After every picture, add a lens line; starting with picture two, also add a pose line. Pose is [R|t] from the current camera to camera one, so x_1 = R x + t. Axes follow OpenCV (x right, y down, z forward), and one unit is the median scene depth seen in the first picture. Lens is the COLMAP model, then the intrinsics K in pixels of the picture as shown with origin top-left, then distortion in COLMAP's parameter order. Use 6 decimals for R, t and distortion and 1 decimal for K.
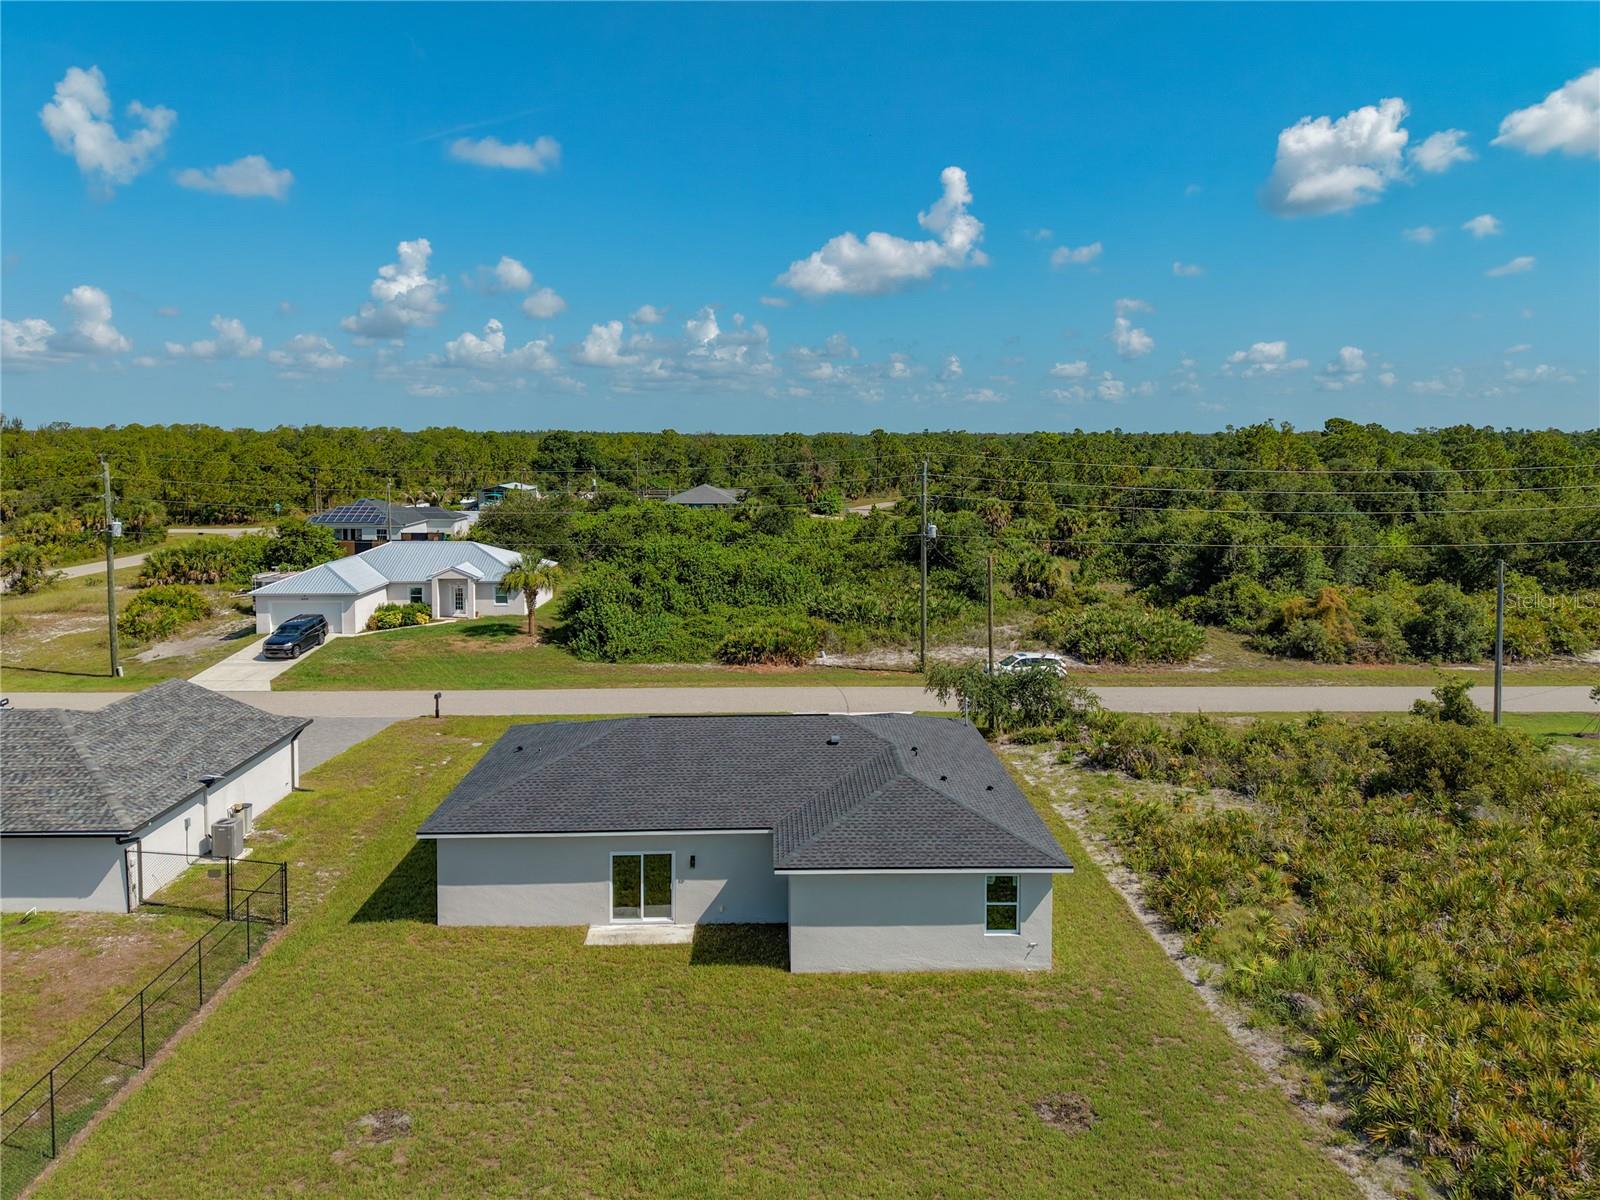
lens RADIAL K [[1113.3, 0, 802.0], [0, 1113.3, 507.4], [0, 0, 1]] dist [0.009933, -0.002166]
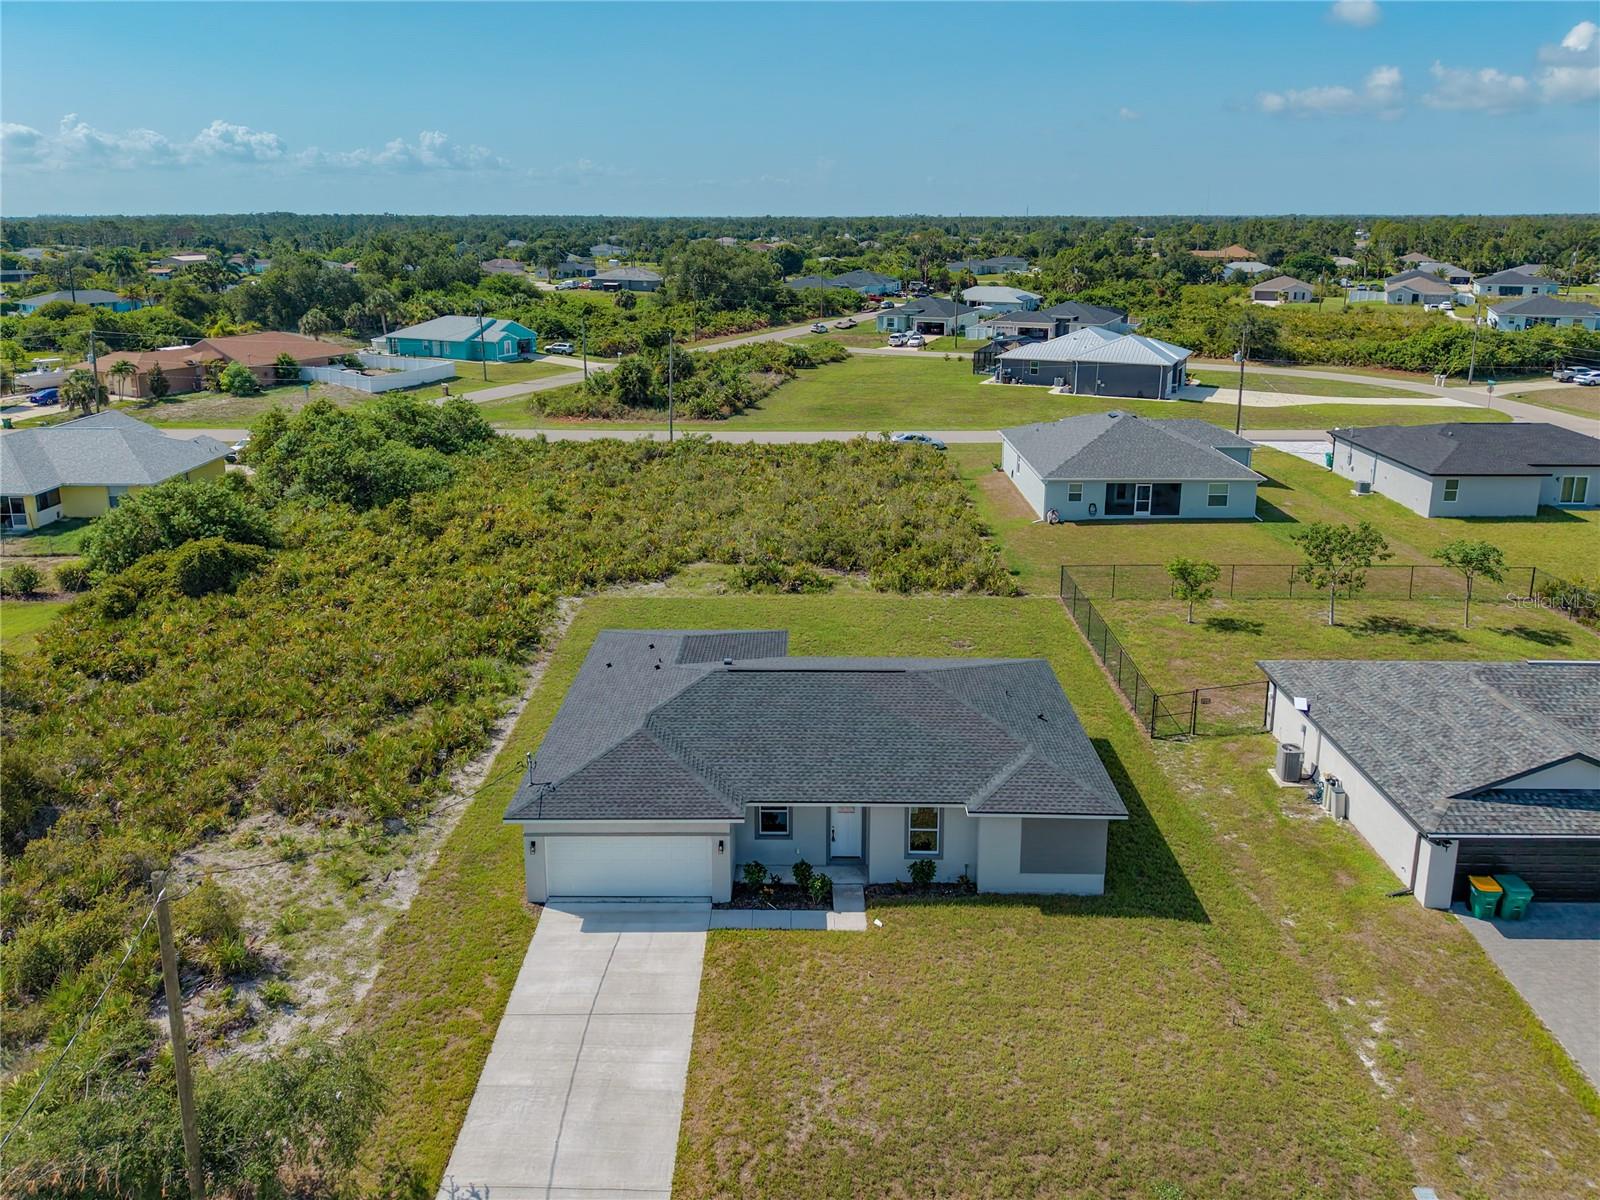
lens RADIAL K [[1113.3, 0, 802.0], [0, 1113.3, 507.4], [0, 0, 1]] dist [0.009933, -0.002166]
pose [[-0.999069, -0.015969, 0.040081, -0.086144], [-0.002325, 0.947557, 0.319579, -0.290027], [-0.043082, 0.319189, -0.946711, 2.016930]]
